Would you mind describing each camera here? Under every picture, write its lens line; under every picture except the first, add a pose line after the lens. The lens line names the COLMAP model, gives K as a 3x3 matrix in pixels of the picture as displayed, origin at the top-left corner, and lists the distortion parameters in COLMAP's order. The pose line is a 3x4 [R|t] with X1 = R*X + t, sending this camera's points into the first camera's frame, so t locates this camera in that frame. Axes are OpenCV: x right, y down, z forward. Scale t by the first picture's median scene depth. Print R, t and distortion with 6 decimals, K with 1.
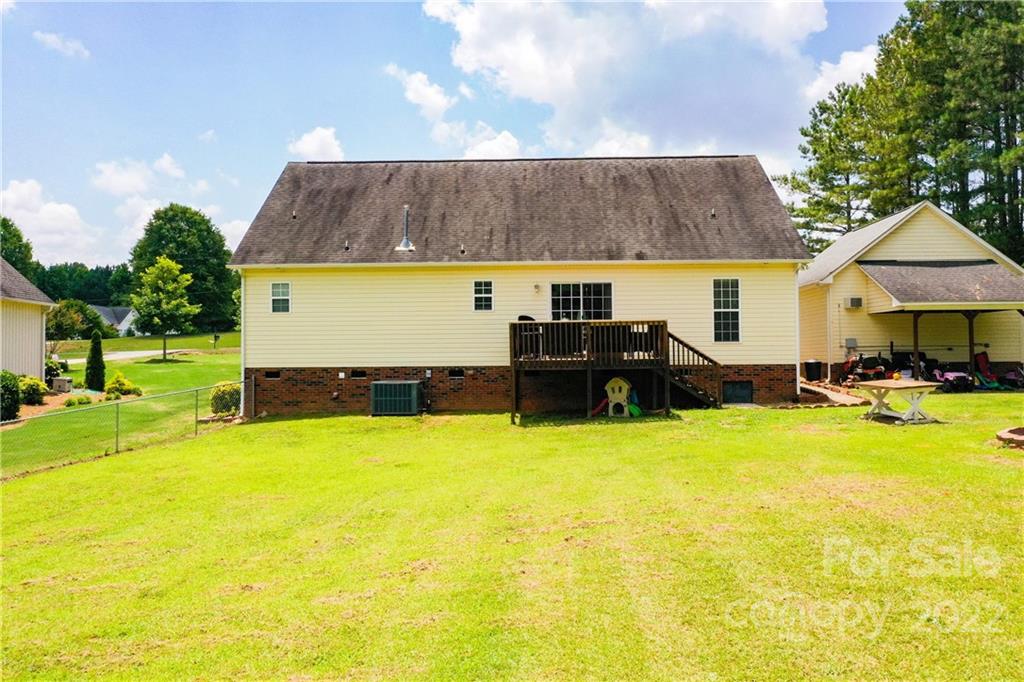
lens RADIAL K [[803.2, 0, 512.0], [0, 803.2, 341.0], [0, 0, 1]] dist [-0.015831, -0.003585]
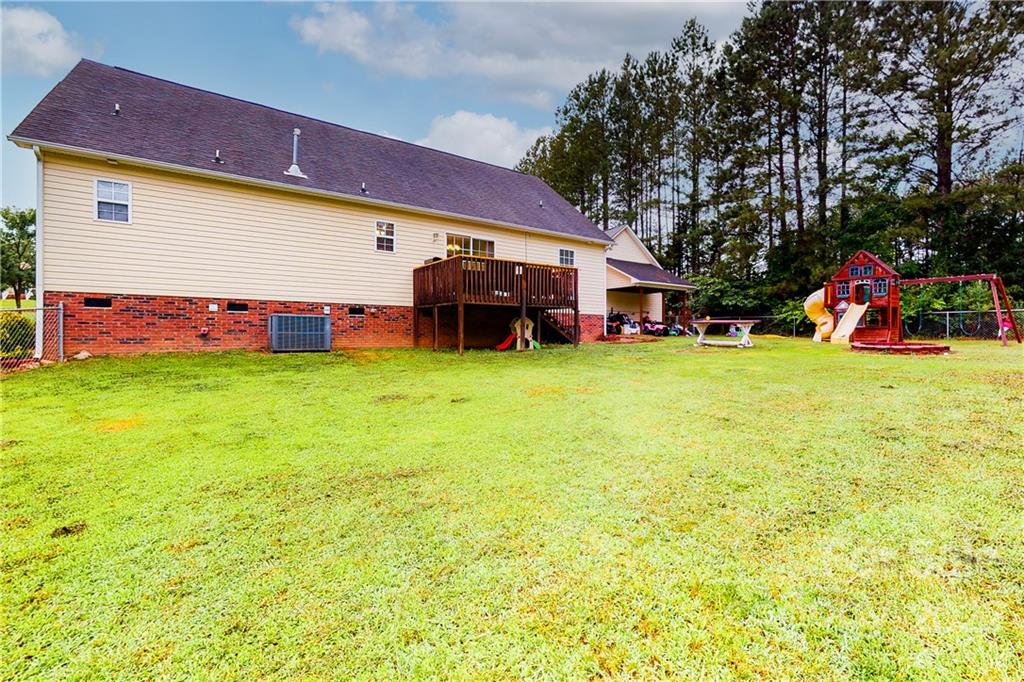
lens RADIAL K [[446.2, 0, 518.0], [0, 446.2, 340.1], [0, 0, 1]] dist [0.001426, -0.000085]
pose [[0.794399, 0.009090, 0.607328, -0.250763], [-0.024322, 0.999562, 0.016854, 0.063311], [-0.606909, -0.028161, 0.794272, 0.449417]]
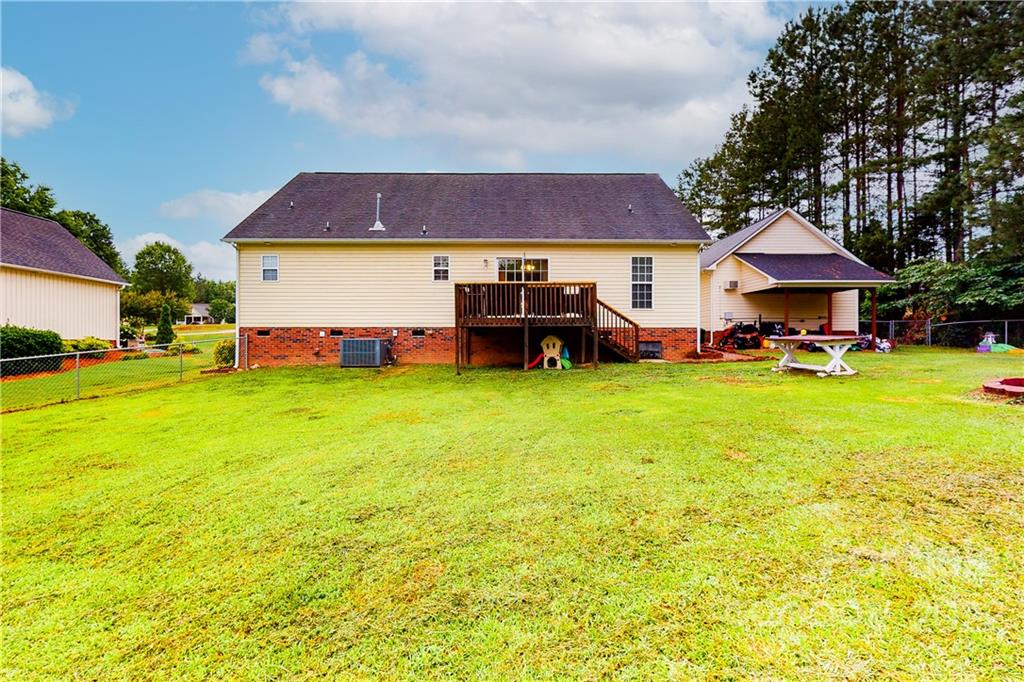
lens RADIAL K [[446.2, 0, 518.0], [0, 446.2, 340.1], [0, 0, 1]] dist [0.001426, -0.000085]
pose [[0.998659, 0.009360, 0.050916, 0.046502], [-0.010471, 0.999712, 0.021598, 0.035803], [-0.050699, -0.022102, 0.998469, 0.333933]]
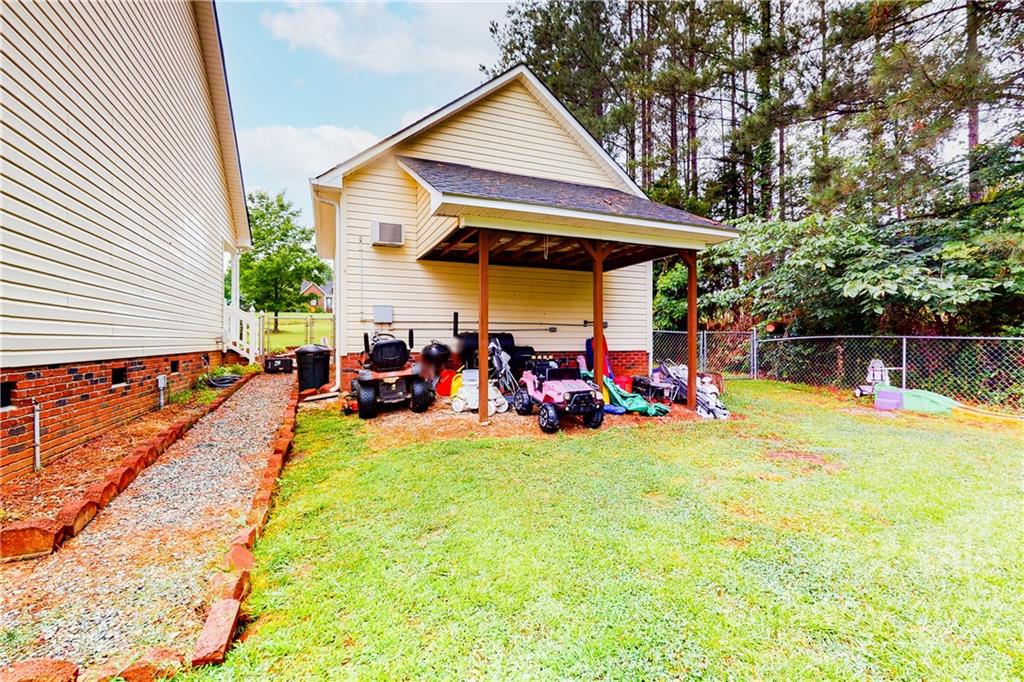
lens RADIAL K [[446.2, 0, 518.0], [0, 446.2, 340.1], [0, 0, 1]] dist [0.001426, -0.000085]
pose [[0.902767, 0.010385, 0.430004, 0.447960], [-0.021118, 0.999573, 0.020195, 0.013767], [-0.429610, -0.027312, 0.902601, 0.833092]]
